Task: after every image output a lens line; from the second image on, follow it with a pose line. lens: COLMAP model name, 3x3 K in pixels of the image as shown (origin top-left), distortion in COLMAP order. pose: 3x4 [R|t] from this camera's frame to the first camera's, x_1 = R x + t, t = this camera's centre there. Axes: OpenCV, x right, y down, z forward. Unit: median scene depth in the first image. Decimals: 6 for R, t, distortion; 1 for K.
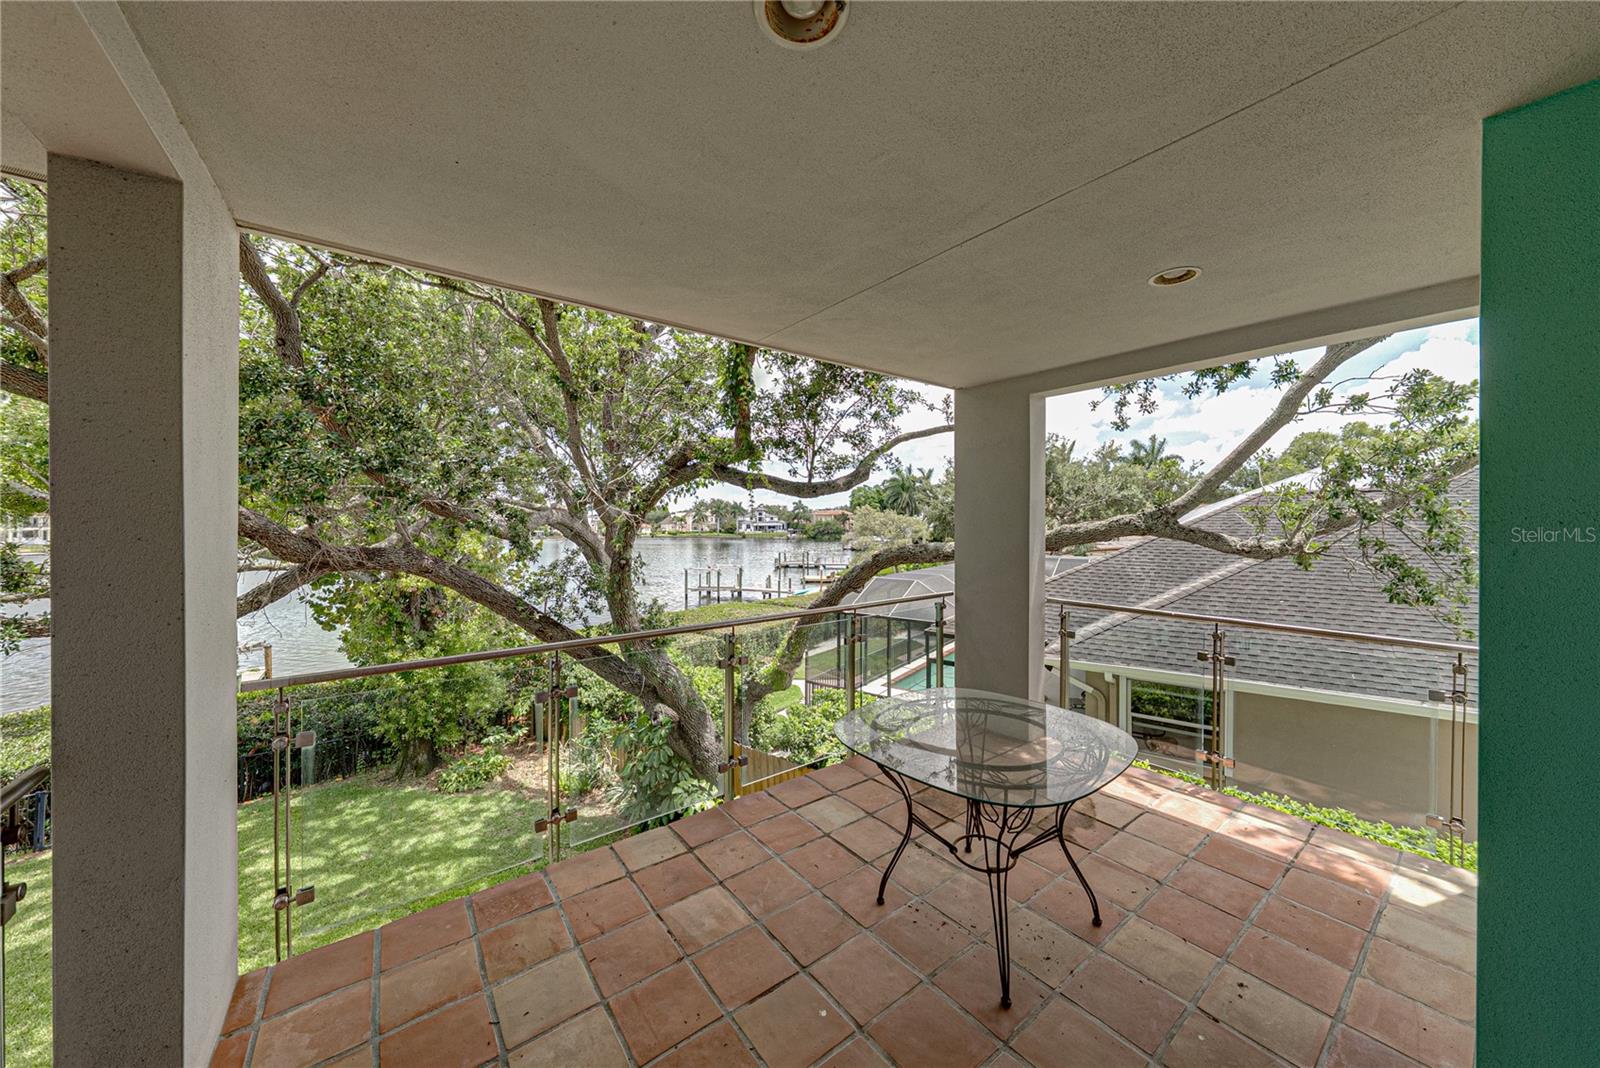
lens RADIAL K [[548.6, 0, 803.4], [0, 548.6, 527.7], [0, 0, 1]] dist [0.000545, 0.000421]
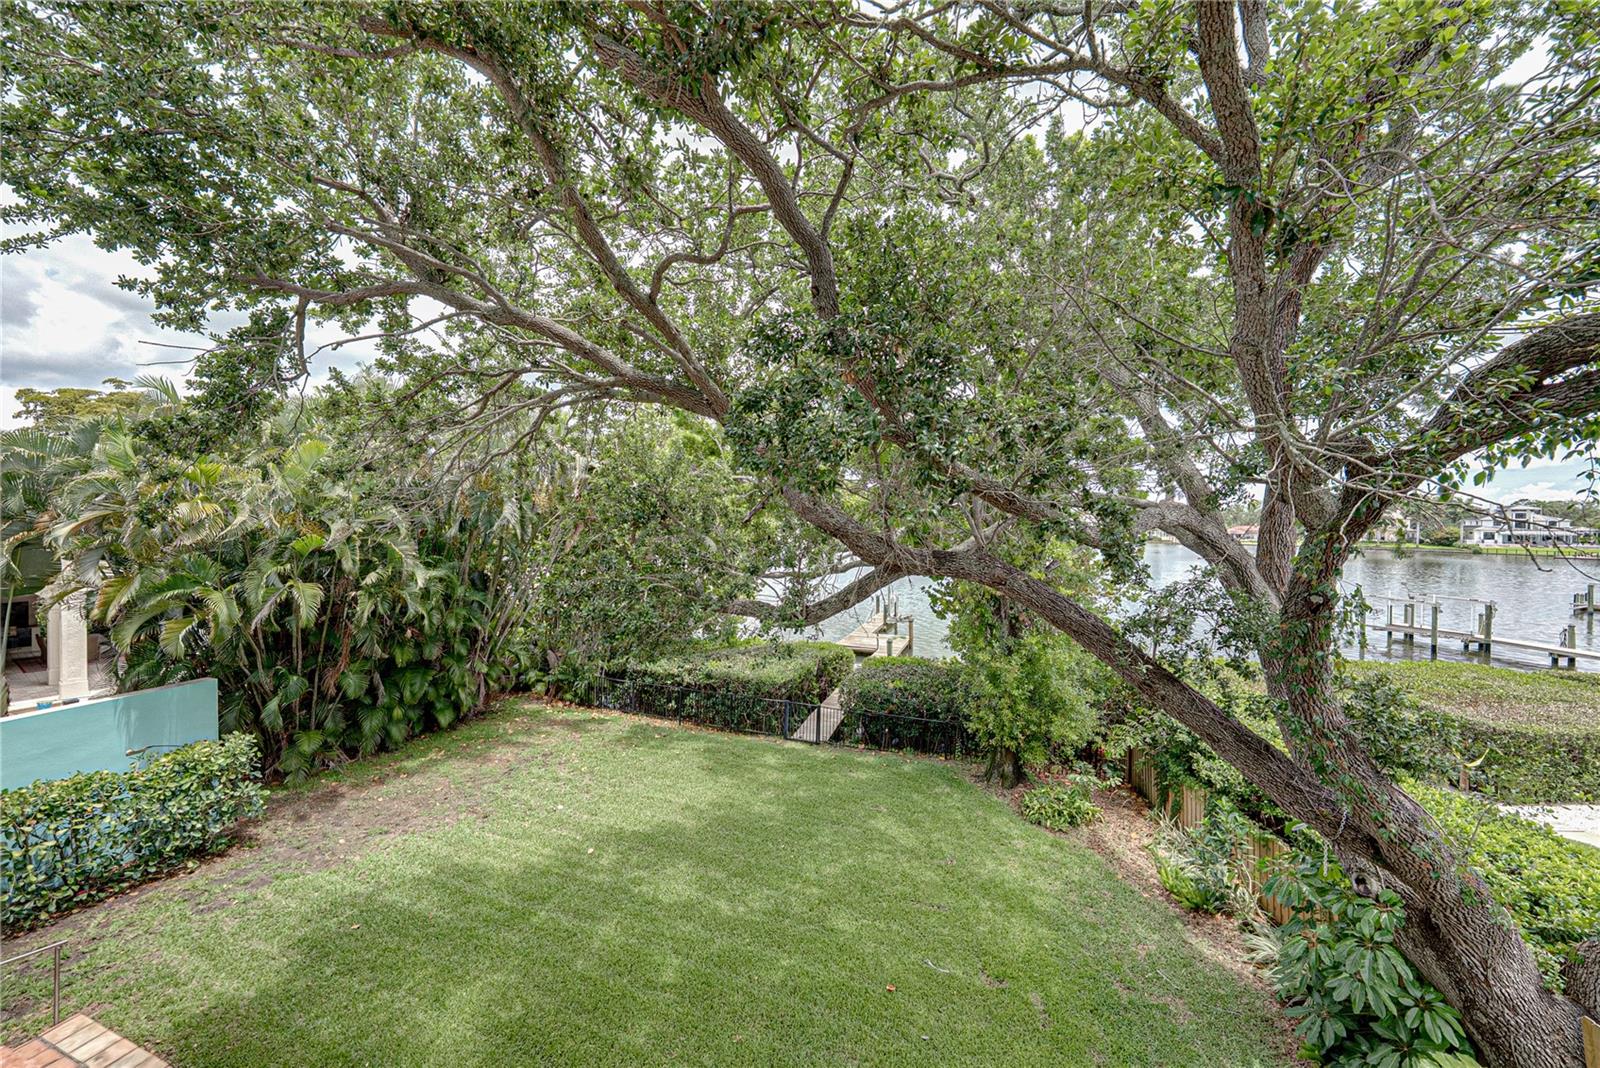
lens RADIAL K [[548.6, 0, 803.4], [0, 548.6, 527.7], [0, 0, 1]] dist [0.000545, 0.000421]
pose [[0.544437, 0.015358, -0.838661, -0.094620], [-0.019675, 0.999791, 0.005536, -0.000603], [0.838571, 0.013487, 0.544625, 0.179648]]
